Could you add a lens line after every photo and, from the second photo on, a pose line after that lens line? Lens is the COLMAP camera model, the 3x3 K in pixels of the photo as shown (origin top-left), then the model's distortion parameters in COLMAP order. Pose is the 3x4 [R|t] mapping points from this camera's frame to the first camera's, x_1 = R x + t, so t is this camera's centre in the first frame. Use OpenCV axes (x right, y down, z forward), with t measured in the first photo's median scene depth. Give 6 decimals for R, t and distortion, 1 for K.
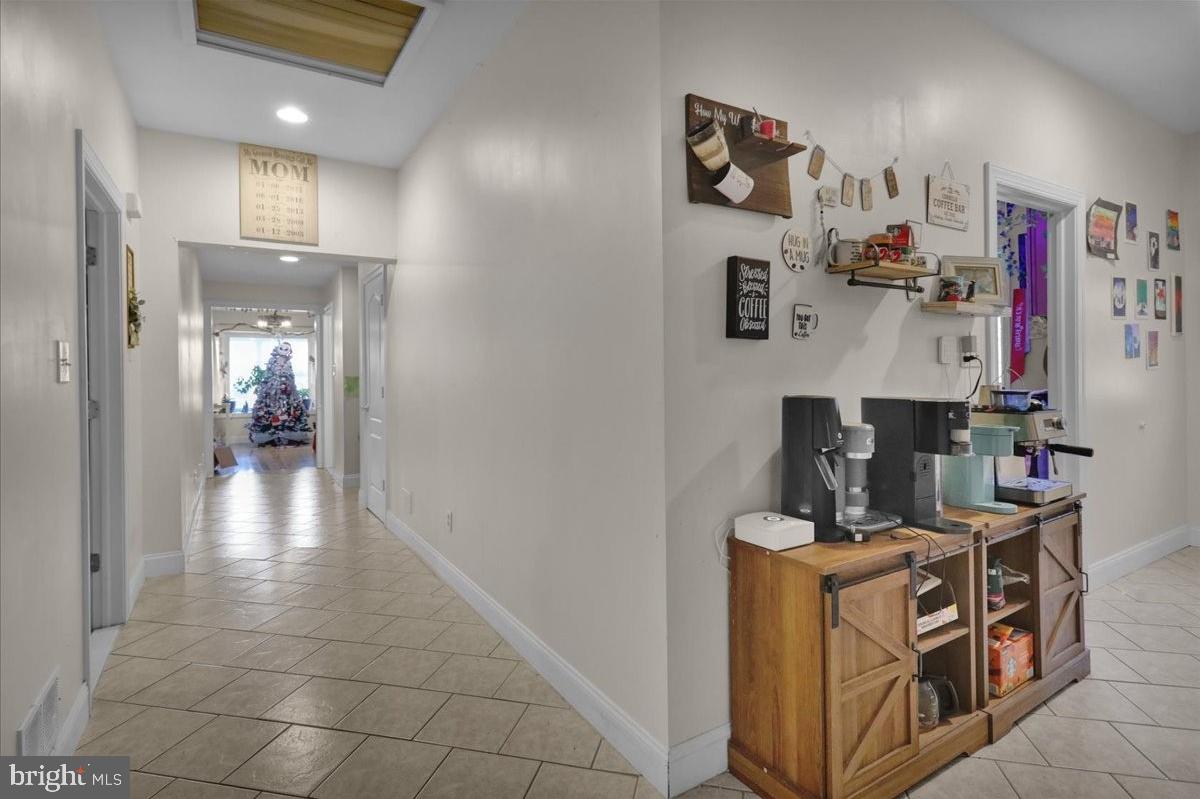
lens RADIAL K [[552.6, 0, 591.0], [0, 552.6, 391.7], [0, 0, 1]] dist [-0.004895, 0.002286]
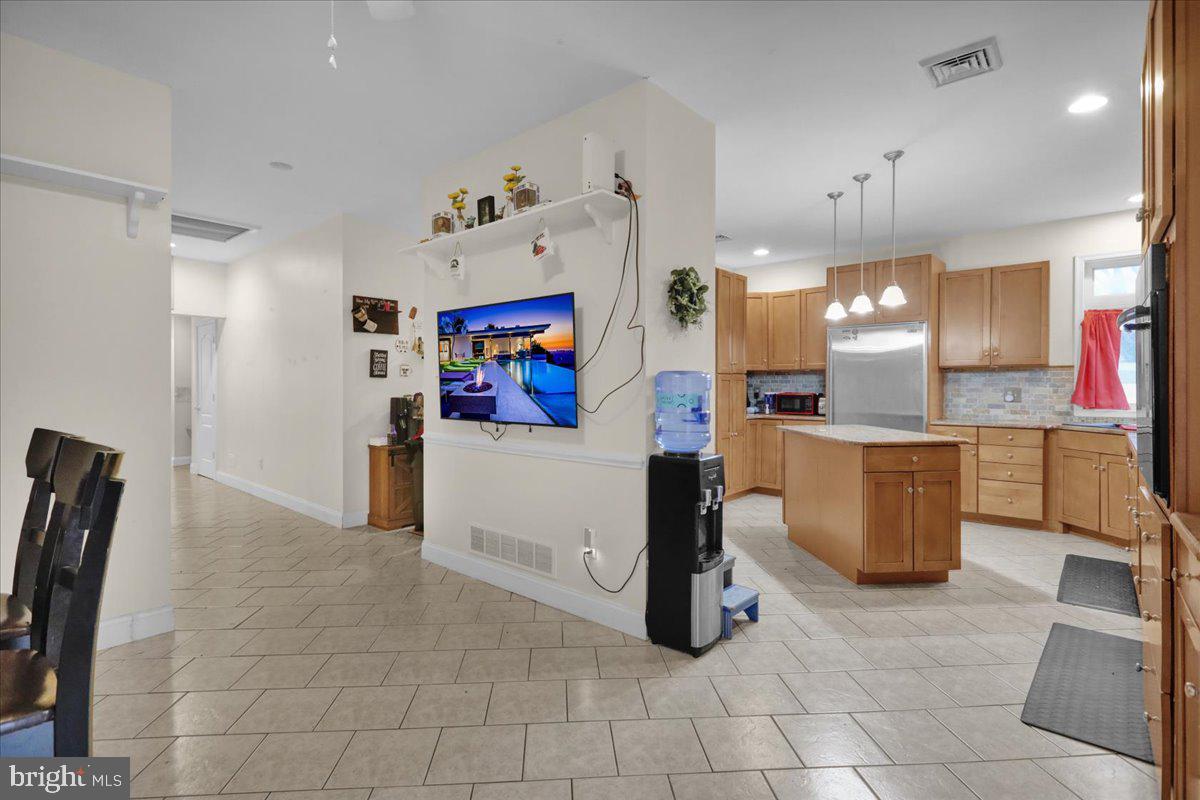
lens RADIAL K [[552.6, 0, 609.5], [0, 552.6, 395.5], [0, 0, 1]] dist [-0.004895, 0.002286]
pose [[0.952101, 0.004261, 0.305754, 0.557074], [-0.000862, 0.999936, -0.011251, 0.031254], [-0.305782, 0.010449, 0.952044, -2.147915]]
